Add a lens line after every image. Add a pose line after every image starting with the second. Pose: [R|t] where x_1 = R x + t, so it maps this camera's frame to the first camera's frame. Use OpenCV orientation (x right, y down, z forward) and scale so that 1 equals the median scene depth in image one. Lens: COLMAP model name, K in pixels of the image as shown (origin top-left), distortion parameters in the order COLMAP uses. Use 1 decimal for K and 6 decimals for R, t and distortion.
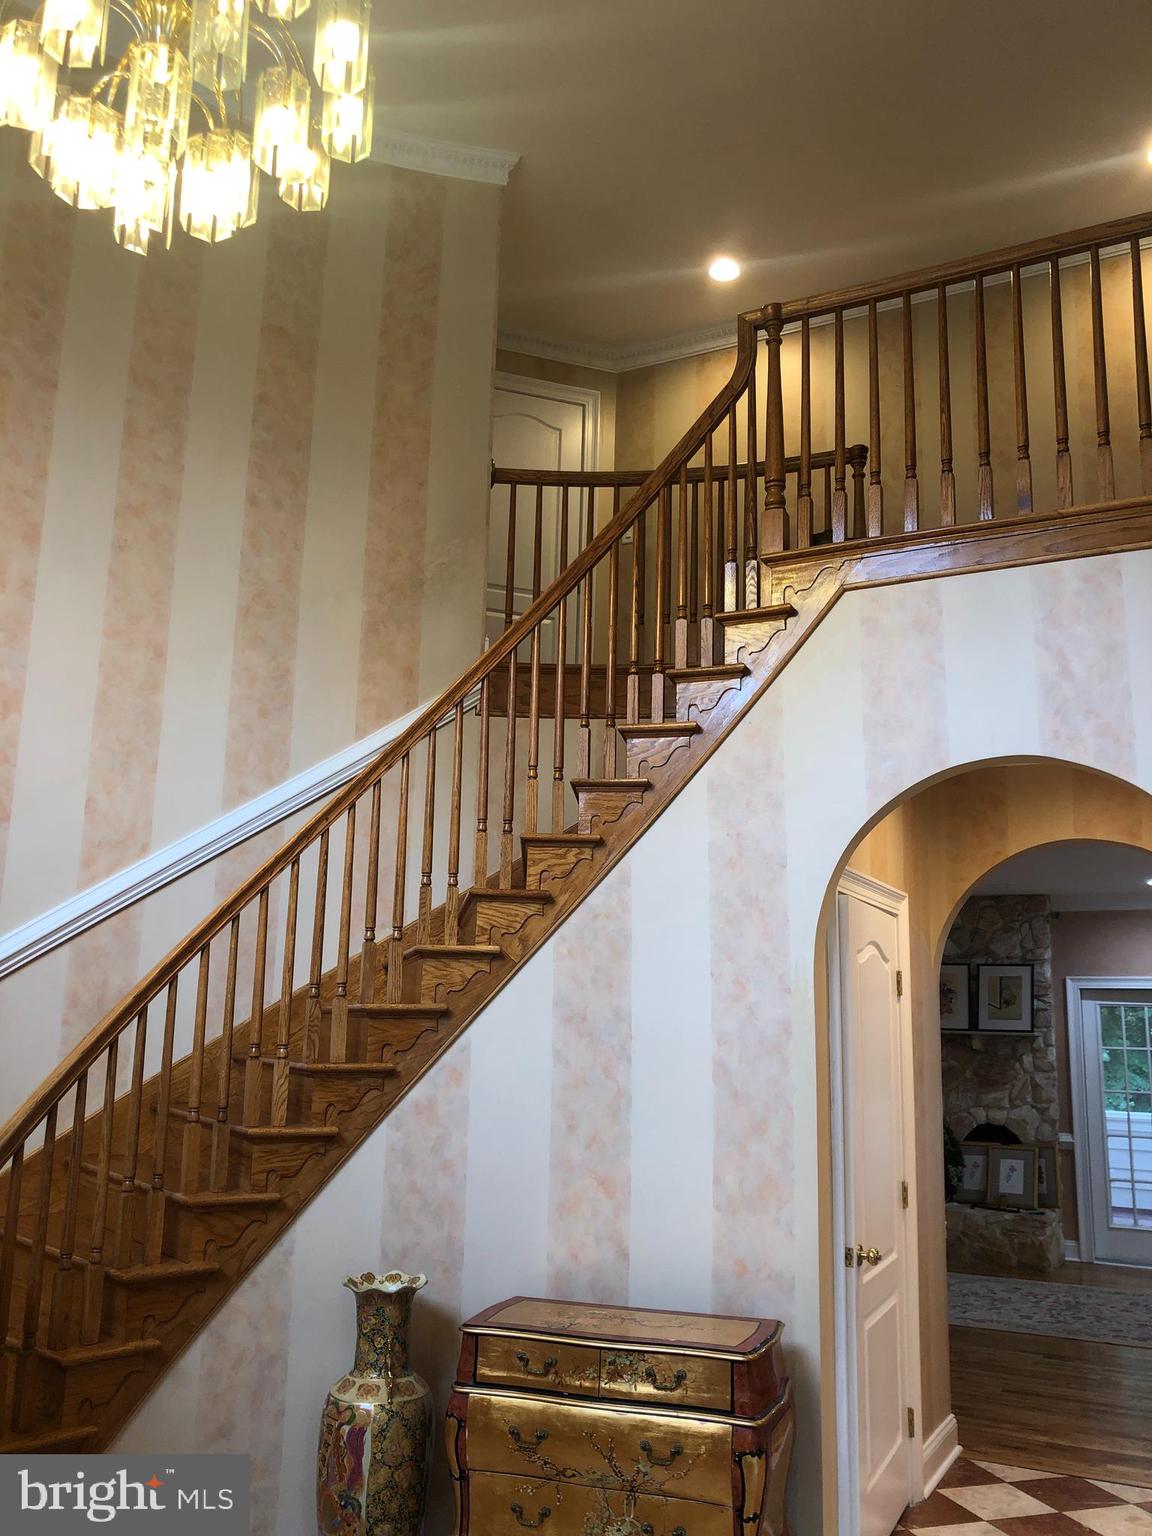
lens RADIAL K [[1252.1, 0, 584.3], [0, 1252.1, 775.9], [0, 0, 1]] dist [0.038364, -0.045881]
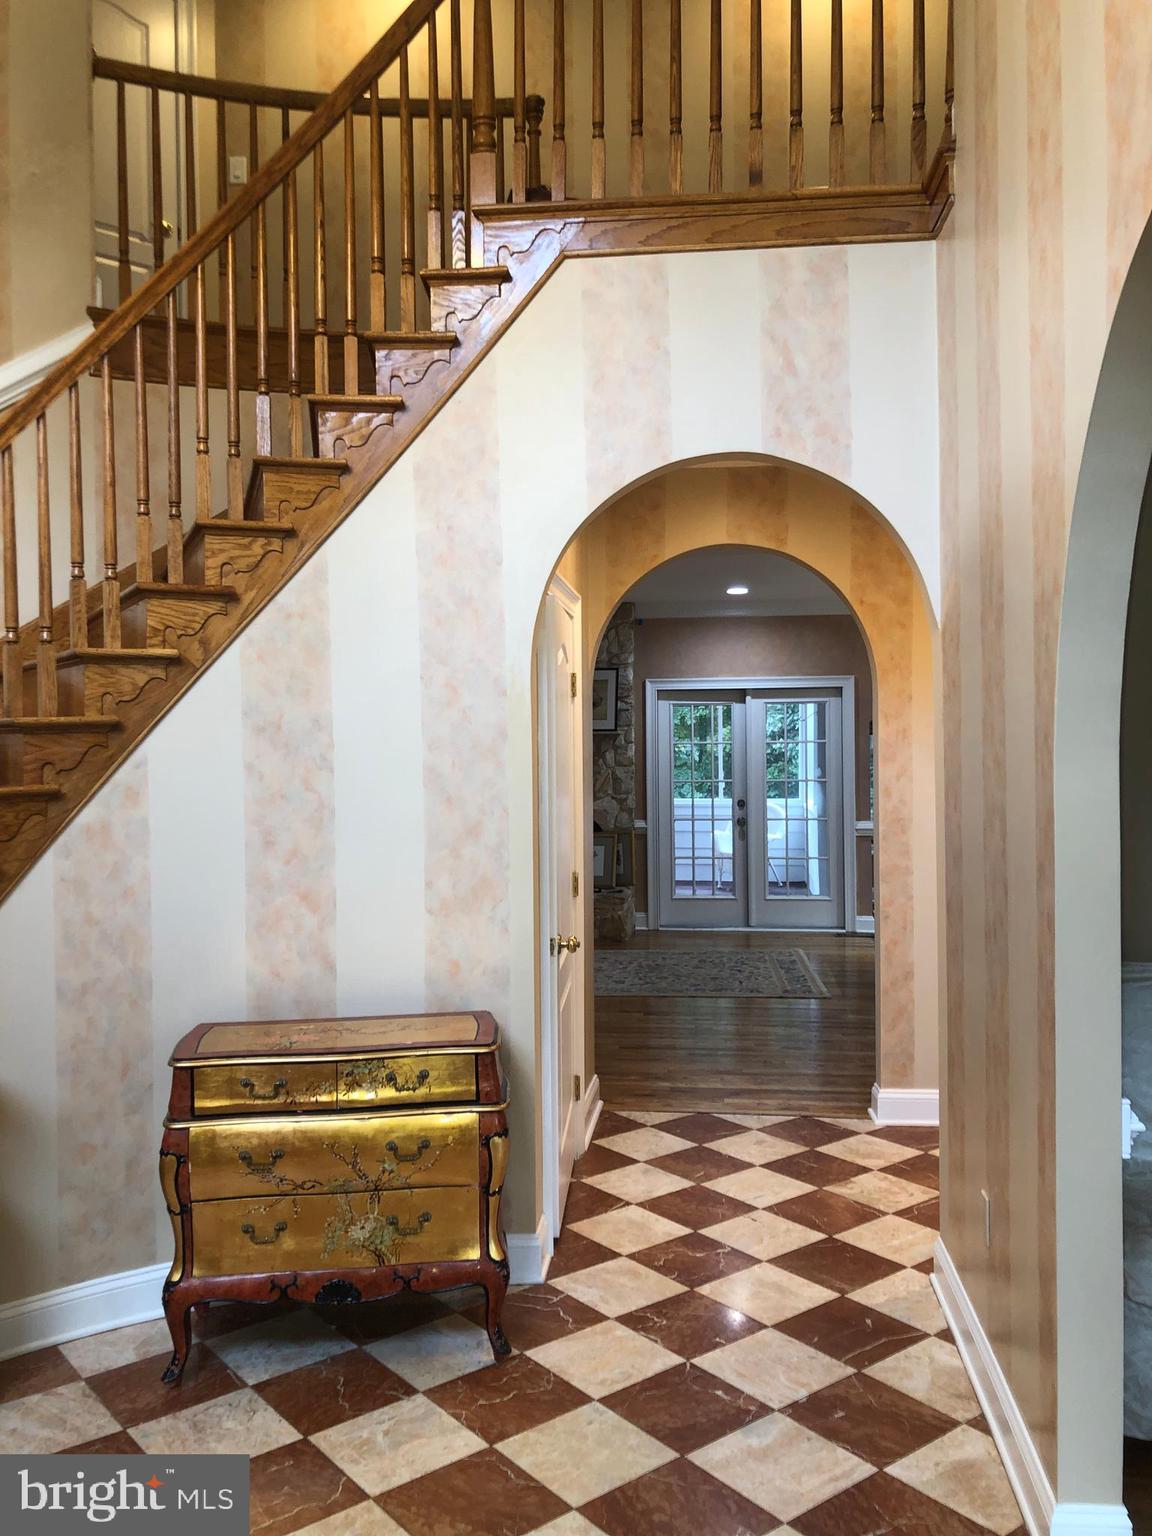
lens RADIAL K [[1252.1, 0, 588.6], [0, 1252.1, 758.6], [0, 0, 1]] dist [0.038364, -0.045881]
pose [[0.933774, -0.037178, 0.355926, -0.110170], [-0.040123, 0.977442, 0.207359, 0.016895], [-0.355606, -0.207907, 0.911218, 0.082436]]
